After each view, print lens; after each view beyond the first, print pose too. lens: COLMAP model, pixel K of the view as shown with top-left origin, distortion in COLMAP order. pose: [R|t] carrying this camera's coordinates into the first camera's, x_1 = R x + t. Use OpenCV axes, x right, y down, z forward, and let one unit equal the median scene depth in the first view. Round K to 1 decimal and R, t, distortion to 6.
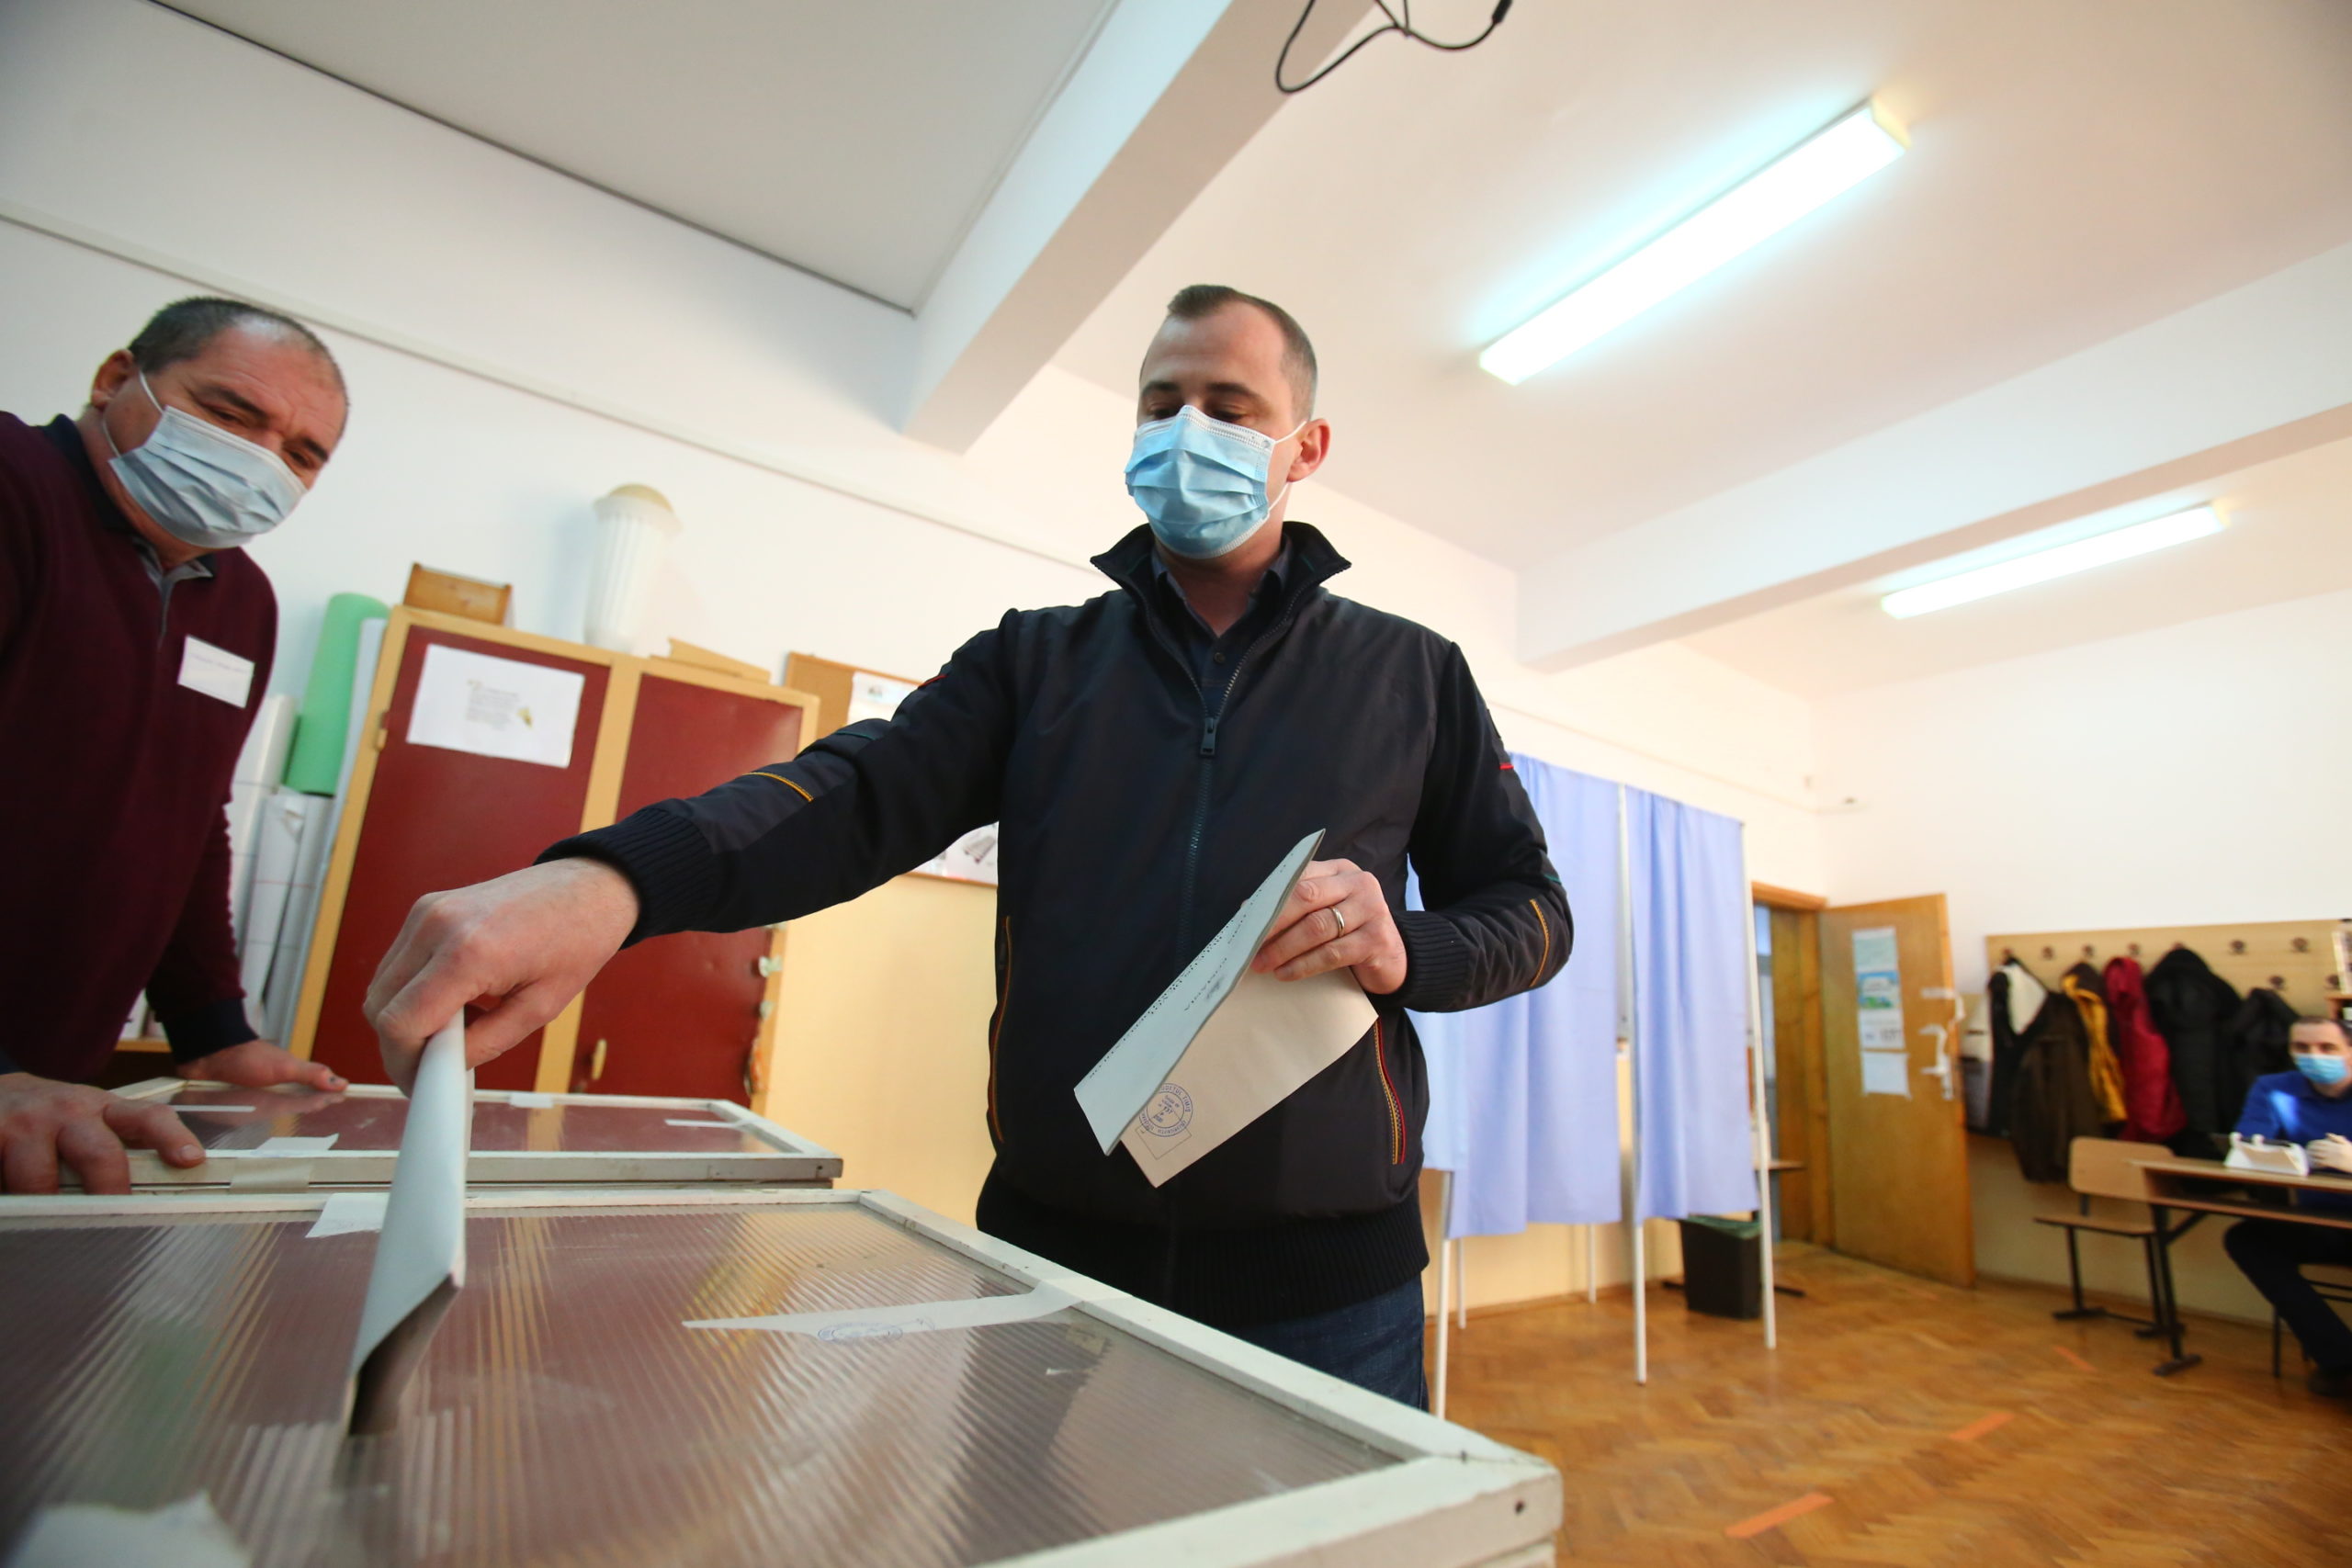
lens RADIAL K [[1063.7, 0, 1172.9], [0, 1063.7, 796.6], [0, 0, 1]] dist [-0.059832, 0.017514]
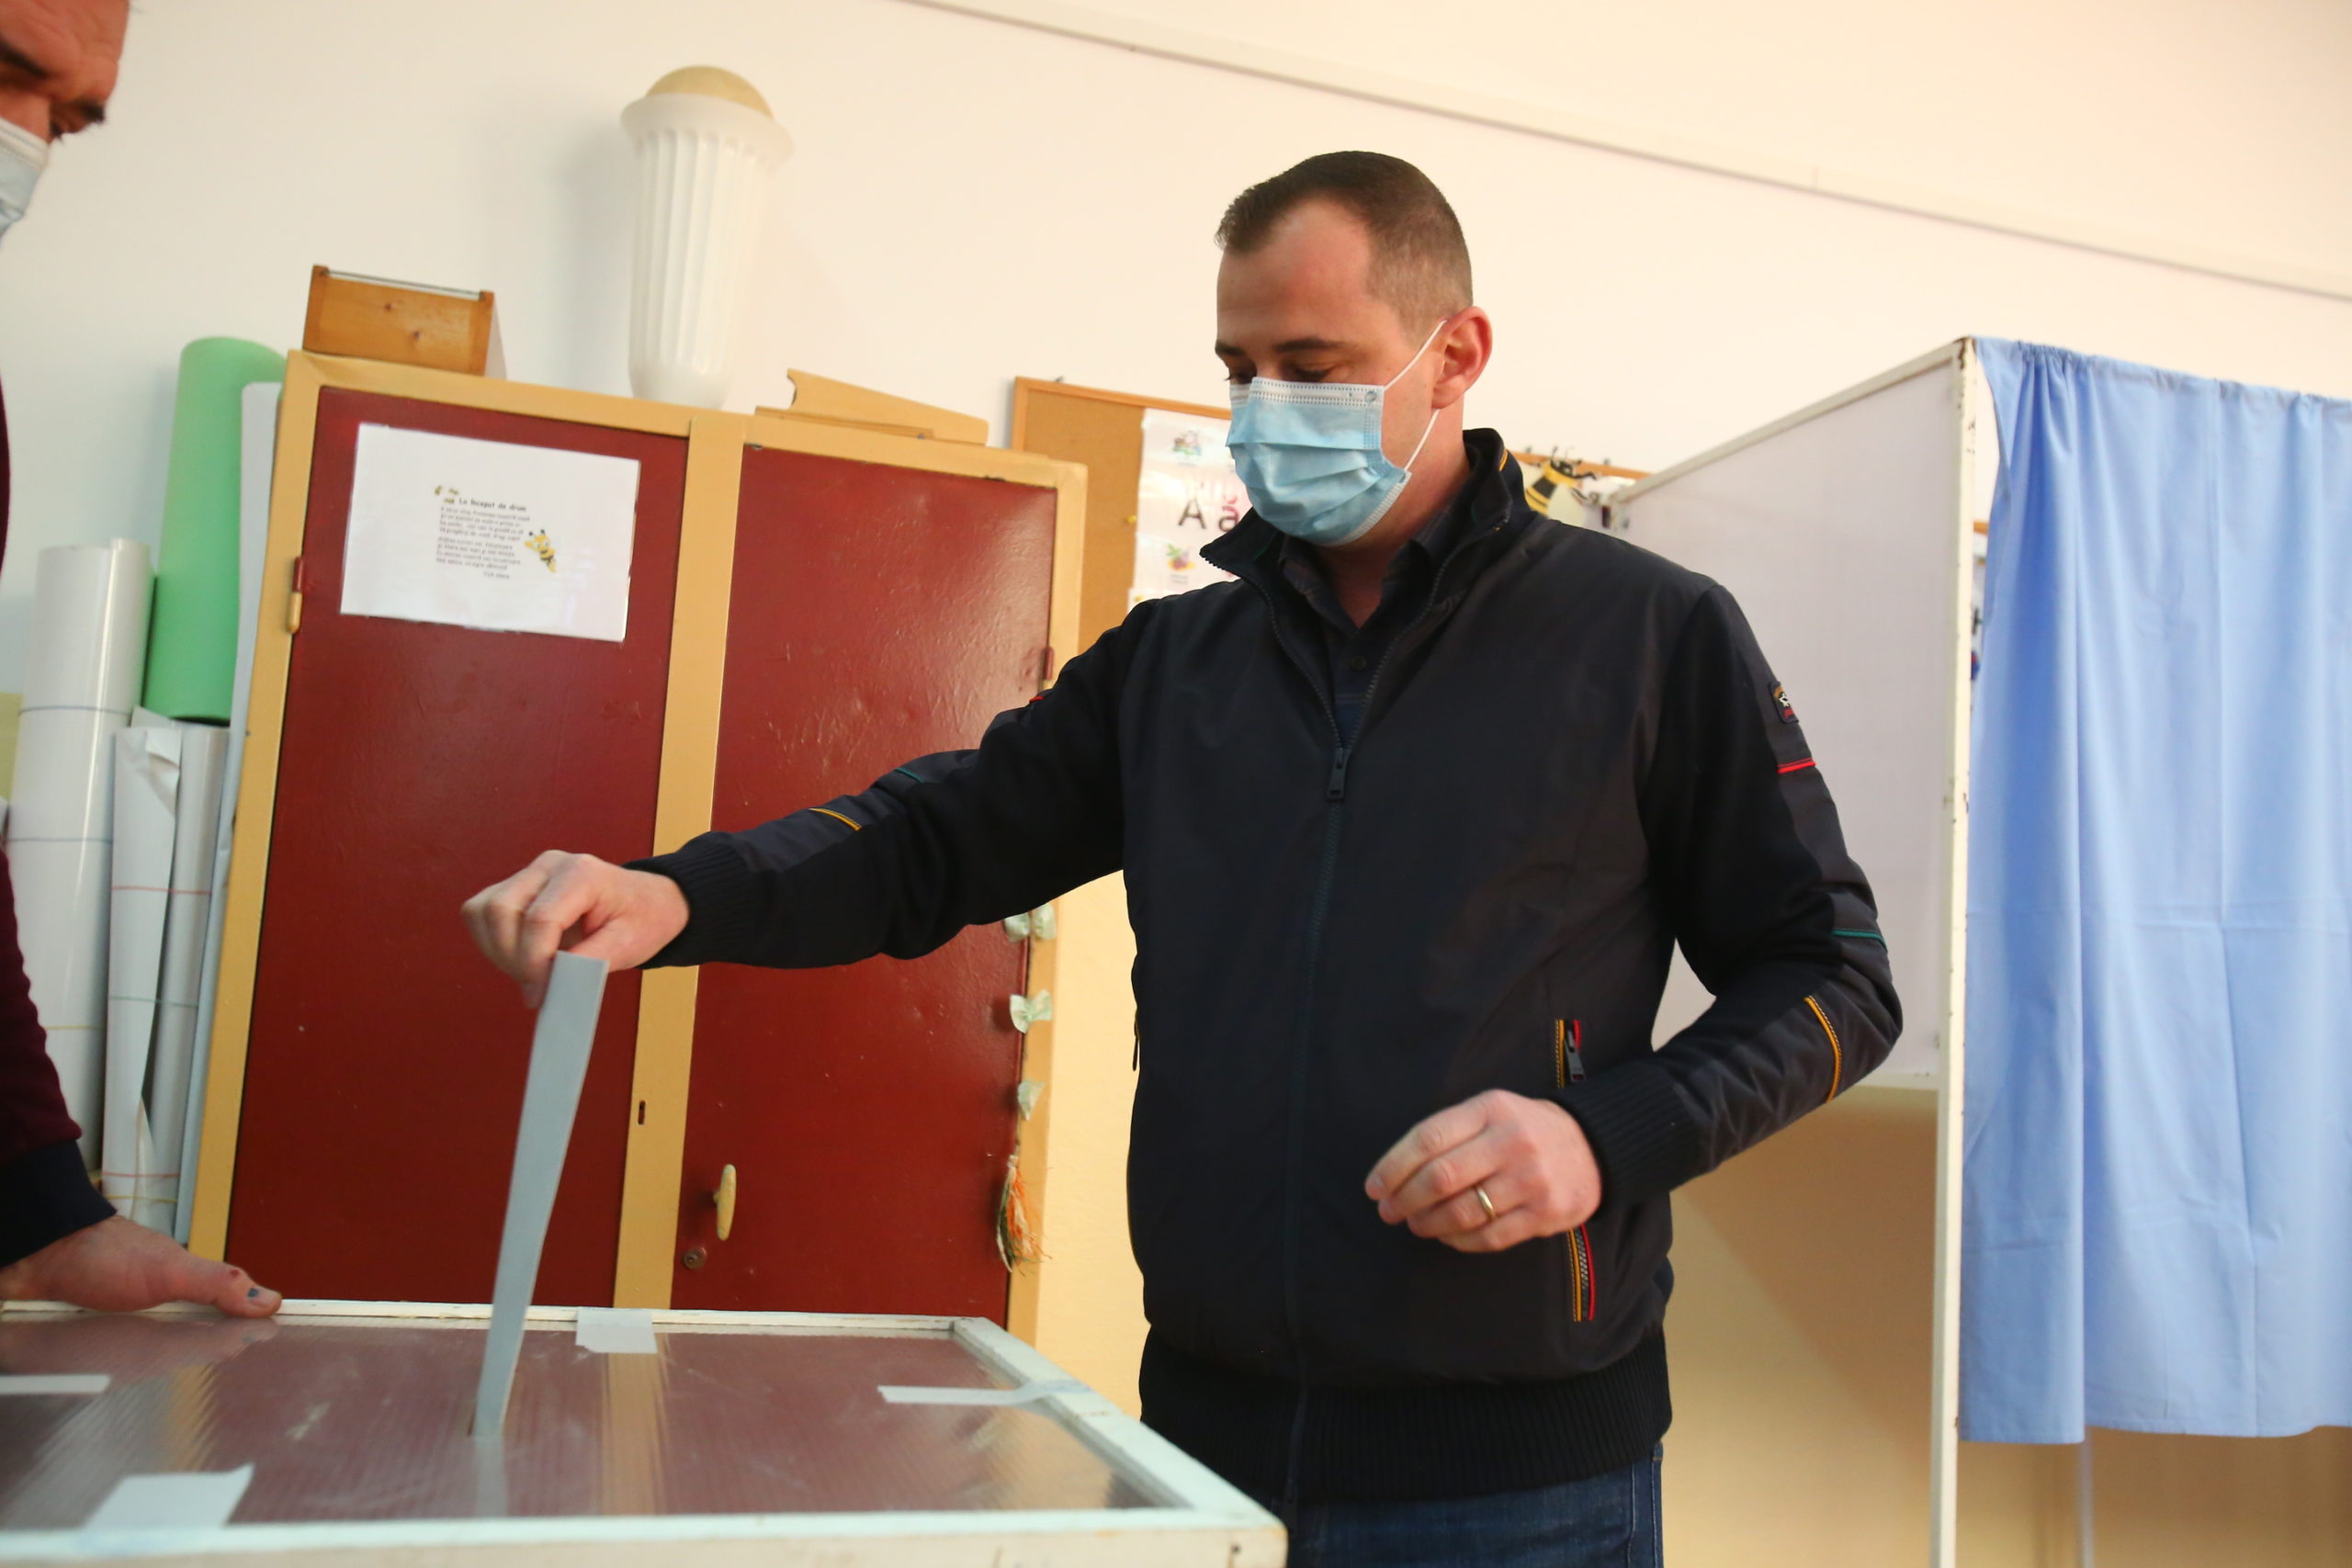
lens RADIAL K [[2012.4, 0, 1181.1], [0, 2012.4, 793.6], [0, 0, 1]] dist [0.011203, 0.005138]
pose [[0.965059, -0.041134, -0.258784, -0.055949], [0.063919, 0.994723, 0.080253, -0.014735], [0.254118, -0.093990, 0.962595, 0.096117]]
